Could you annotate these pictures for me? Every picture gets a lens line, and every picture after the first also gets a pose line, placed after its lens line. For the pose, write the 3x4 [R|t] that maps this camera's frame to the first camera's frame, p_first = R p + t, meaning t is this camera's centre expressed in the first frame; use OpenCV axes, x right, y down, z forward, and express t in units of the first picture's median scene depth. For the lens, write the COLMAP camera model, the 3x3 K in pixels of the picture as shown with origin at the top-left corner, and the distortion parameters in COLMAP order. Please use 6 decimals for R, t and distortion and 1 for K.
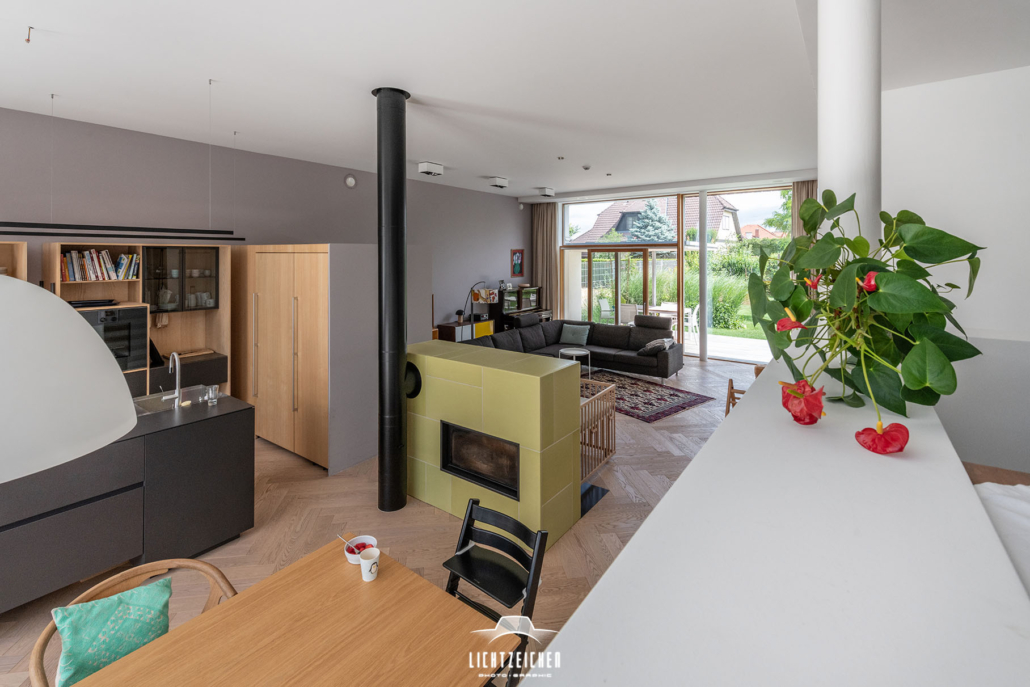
lens RADIAL K [[454.0, 0, 510.8], [0, 454.0, 256.6], [0, 0, 1]] dist [-0.000303, -0.000100]
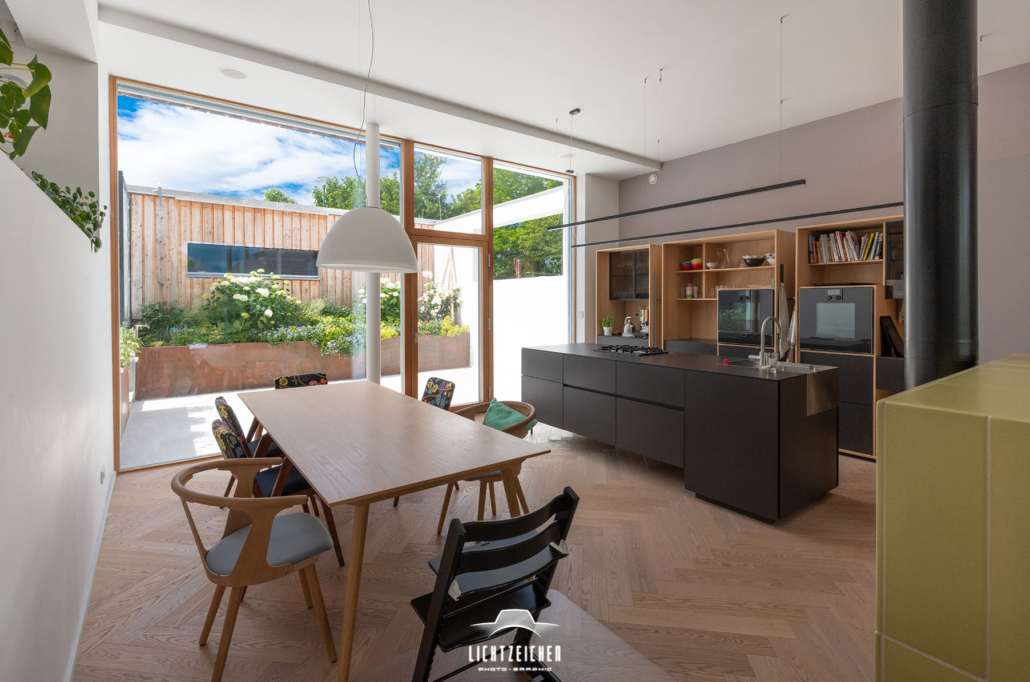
lens RADIAL K [[487.5, 0, 516.5], [0, 487.5, 303.3], [0, 0, 1]] dist [0.015938, -0.000287]
pose [[-0.292039, 0.003793, -0.956399, 0.182815], [-0.000320, 0.999992, 0.004064, 0.073028], [0.956406, 0.001493, -0.292035, 0.322427]]
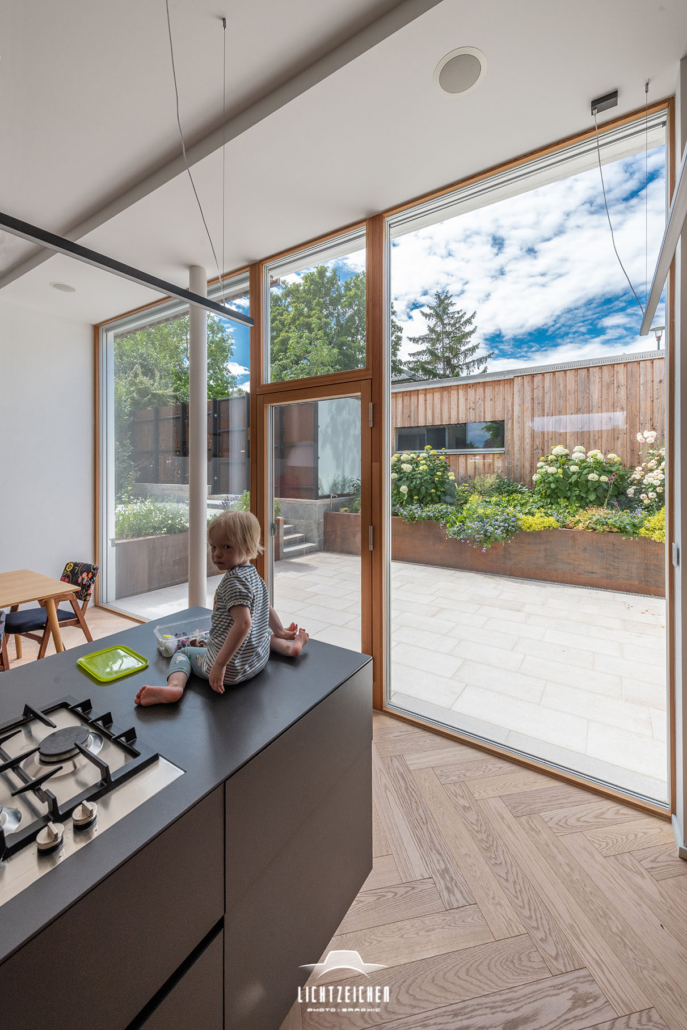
lens RADIAL K [[401.0, 0, 333.9], [0, 401.0, 470.3], [0, 0, 1]] dist [0.012491, -0.003702]
pose [[-0.999246, 0.001106, -0.038822, -0.470992], [0.000945, 0.999991, 0.004185, 0.053004], [0.038826, 0.004145, -0.999237, 0.380790]]
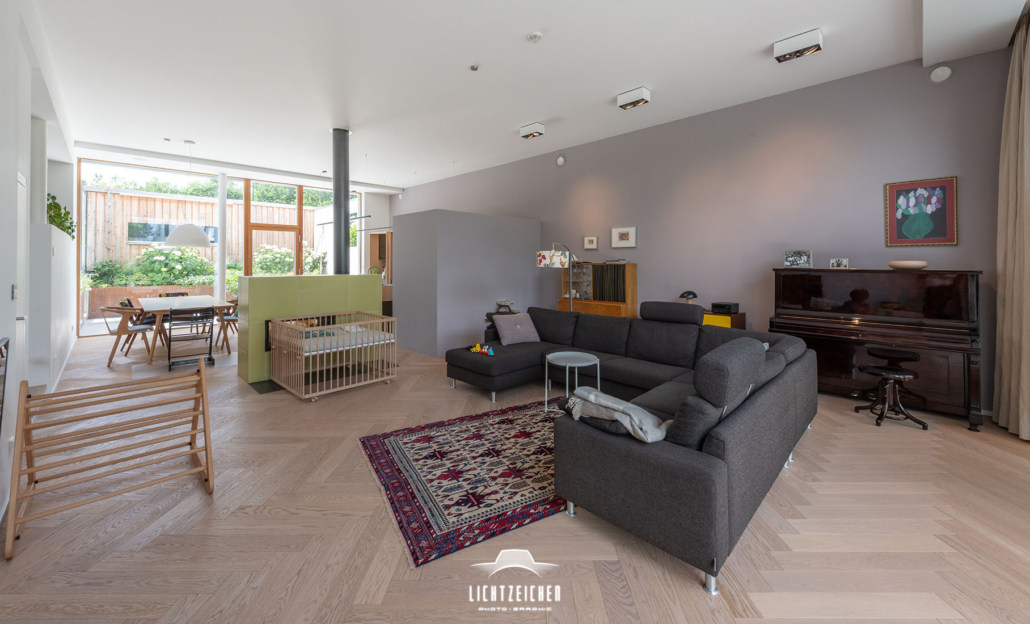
lens RADIAL K [[407.4, 0, 513.9], [0, 407.4, 257.5], [0, 0, 1]] dist [0.008842, -0.000111]
pose [[-0.154023, -0.009894, -0.988018, 0.565948], [-0.002351, 0.999951, -0.009647, 0.075412], [0.988064, 0.000837, -0.154039, 0.866397]]
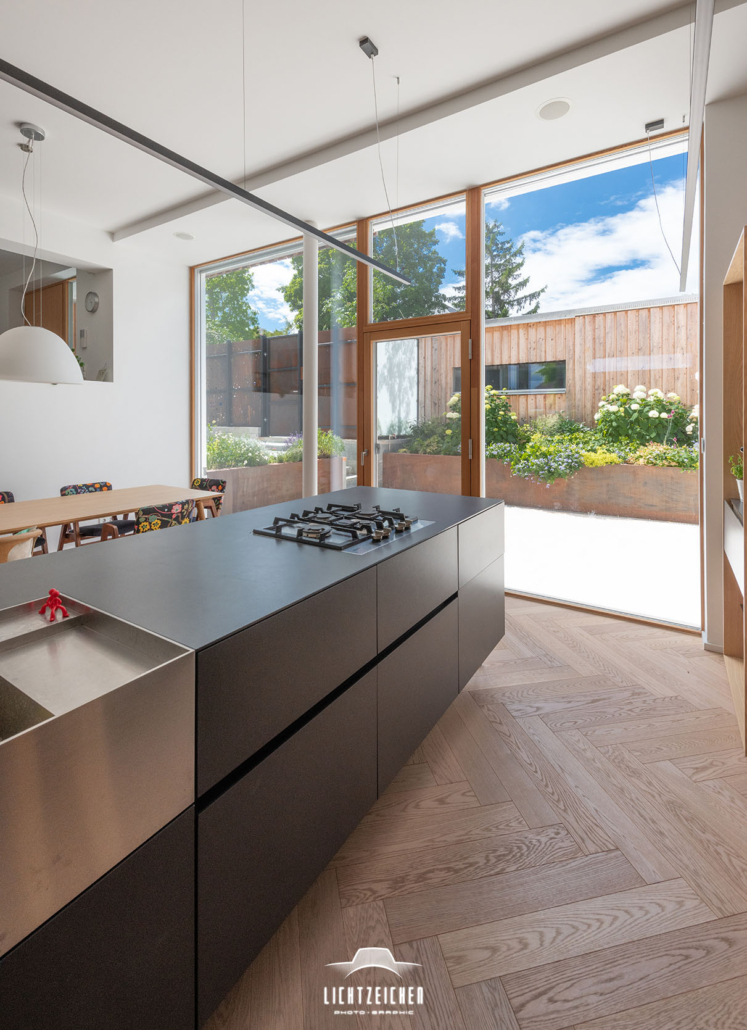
lens RADIAL K [[470.7, 0, 369.1], [0, 470.7, 419.0], [0, 0, 1]] dist [0.017543, 0.000037]
pose [[-0.998055, -0.001781, -0.062322, -0.383300], [-0.001659, 0.999997, -0.002014, 0.079969], [0.062325, -0.001907, -0.998054, 0.520513]]
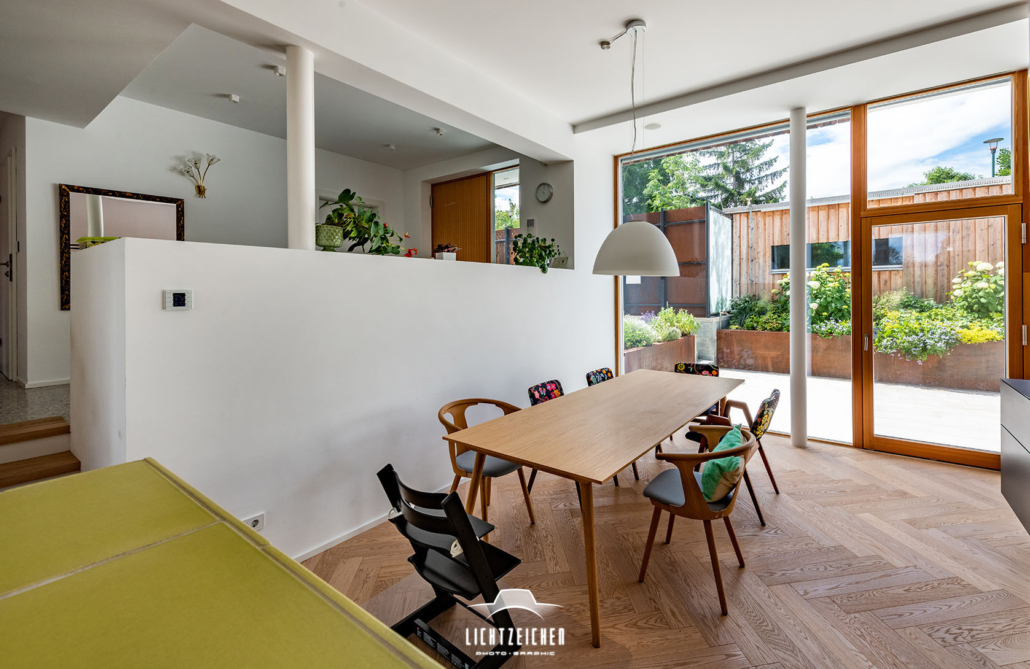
lens RADIAL K [[435.2, 0, 555.9], [0, 435.2, 291.8], [0, 0, 1]] dist [0.000618, 0.000094]
pose [[-0.999817, 0.009116, -0.016813, -0.059952], [0.009128, 0.999958, -0.000619, 0.062415], [0.016807, -0.000772, -0.999858, 0.473784]]
